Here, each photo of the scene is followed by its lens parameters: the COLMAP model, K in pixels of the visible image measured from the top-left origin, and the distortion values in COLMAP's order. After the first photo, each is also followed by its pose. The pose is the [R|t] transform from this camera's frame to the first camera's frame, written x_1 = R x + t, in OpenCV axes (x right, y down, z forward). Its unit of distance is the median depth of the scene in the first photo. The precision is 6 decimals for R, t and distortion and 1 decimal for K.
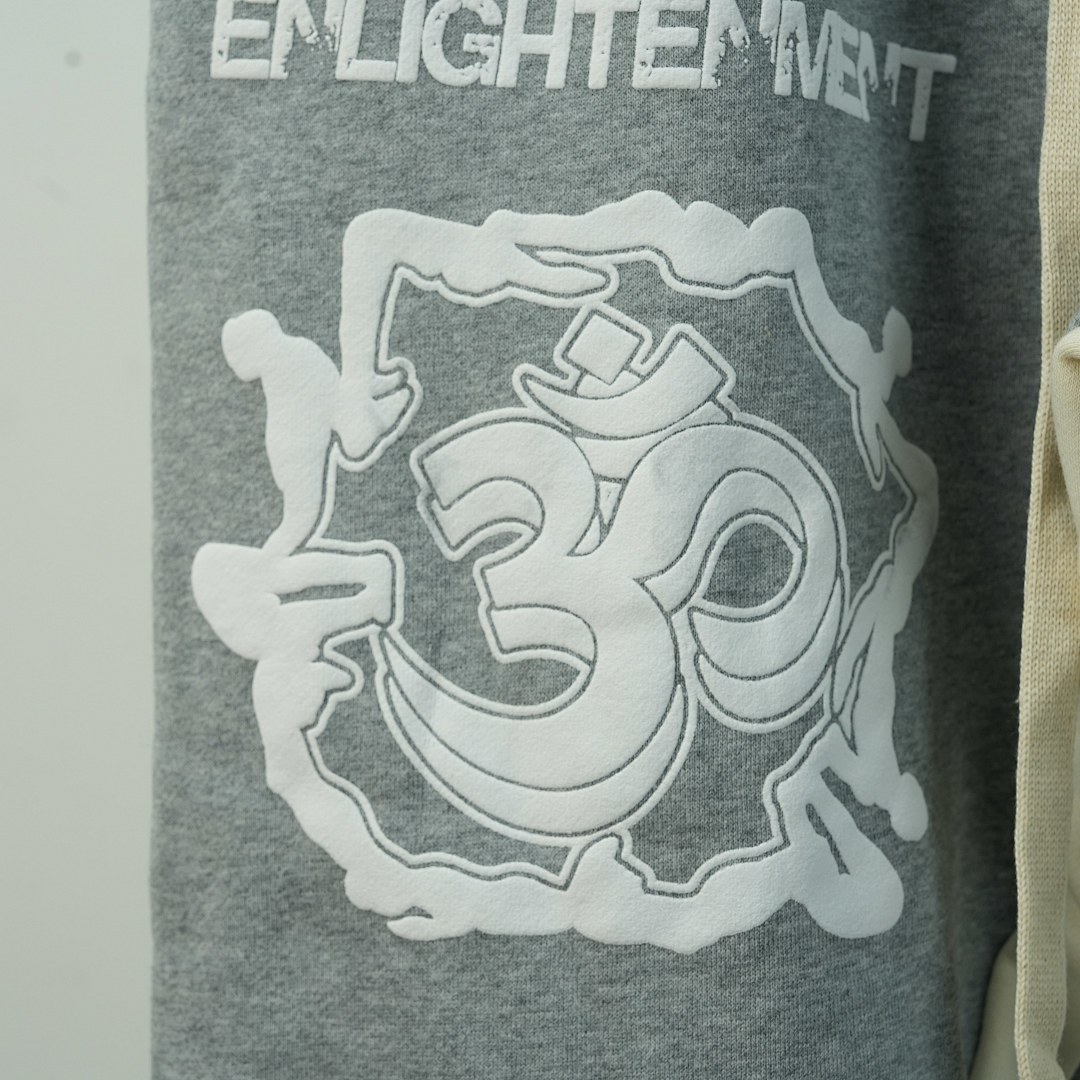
lens RADIAL K [[3213.9, 0, 540.0], [0, 3213.9, 540.0], [0, 0, 1]] dist [0.365477, 0.245459]
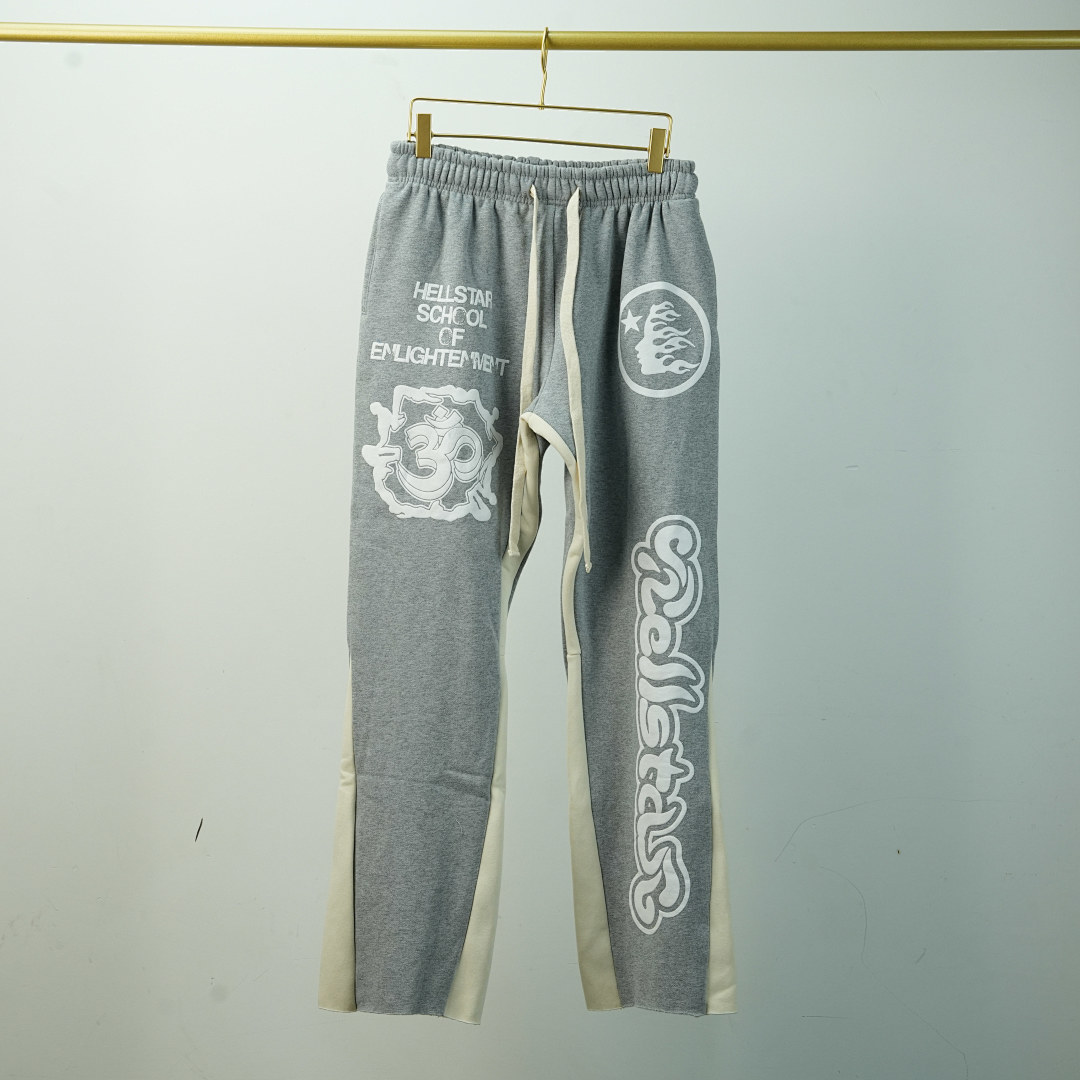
lens RADIAL K [[3213.9, 0, 540.0], [0, 3213.9, 540.0], [0, 0, 1]] dist [0.365477, 0.245459]
pose [[0.997992, 0.044837, 0.044729, -0.046819], [-0.045110, 0.998969, 0.005118, 0.121851], [-0.044453, -0.007125, 0.998986, -4.480515]]
